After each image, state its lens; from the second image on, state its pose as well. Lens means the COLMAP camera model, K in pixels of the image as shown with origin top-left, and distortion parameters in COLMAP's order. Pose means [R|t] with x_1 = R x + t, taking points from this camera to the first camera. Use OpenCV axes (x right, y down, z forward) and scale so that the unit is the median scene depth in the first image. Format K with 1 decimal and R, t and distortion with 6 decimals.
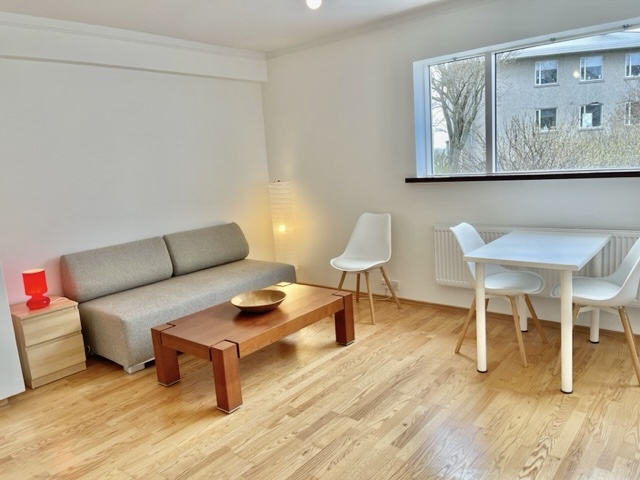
lens RADIAL K [[477.8, 0, 320.0], [0, 477.8, 240.0], [0, 0, 1]] dist [0.082005, -0.111160]
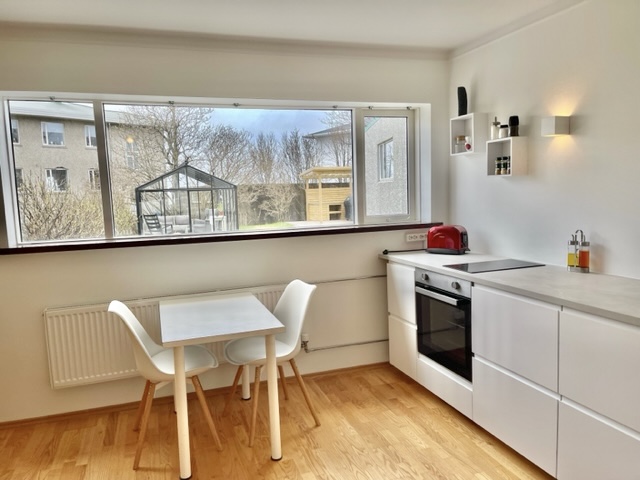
lens RADIAL K [[477.8, 0, 320.0], [0, 477.8, 240.0], [0, 0, 1]] dist [0.082005, -0.111160]
pose [[0.524653, -0.031521, 0.850733, -0.191381], [0.139616, 0.988970, -0.049459, -0.045542], [-0.839790, 0.144724, 0.523266, 0.261765]]
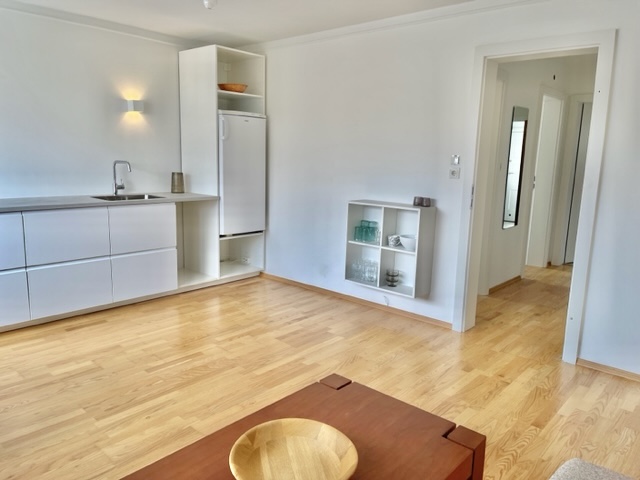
lens RADIAL K [[477.8, 0, 320.0], [0, 477.8, 240.0], [0, 0, 1]] dist [0.082005, -0.111160]
pose [[-0.998353, 0.042604, 0.038425, -0.160958], [0.053086, 0.939986, 0.337059, -0.195248], [-0.021759, 0.338544, -0.940699, 1.250343]]
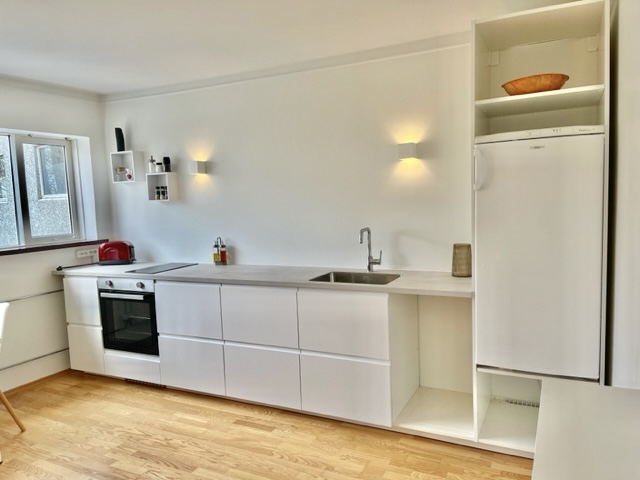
lens RADIAL K [[477.8, 0, 320.0], [0, 477.8, 240.0], [0, 0, 1]] dist [0.082005, -0.111160]
pose [[-0.229945, -0.004144, 0.973195, -0.486186], [0.216895, 0.974622, 0.055398, -0.046732], [-0.948726, 0.223819, -0.223211, 0.342677]]
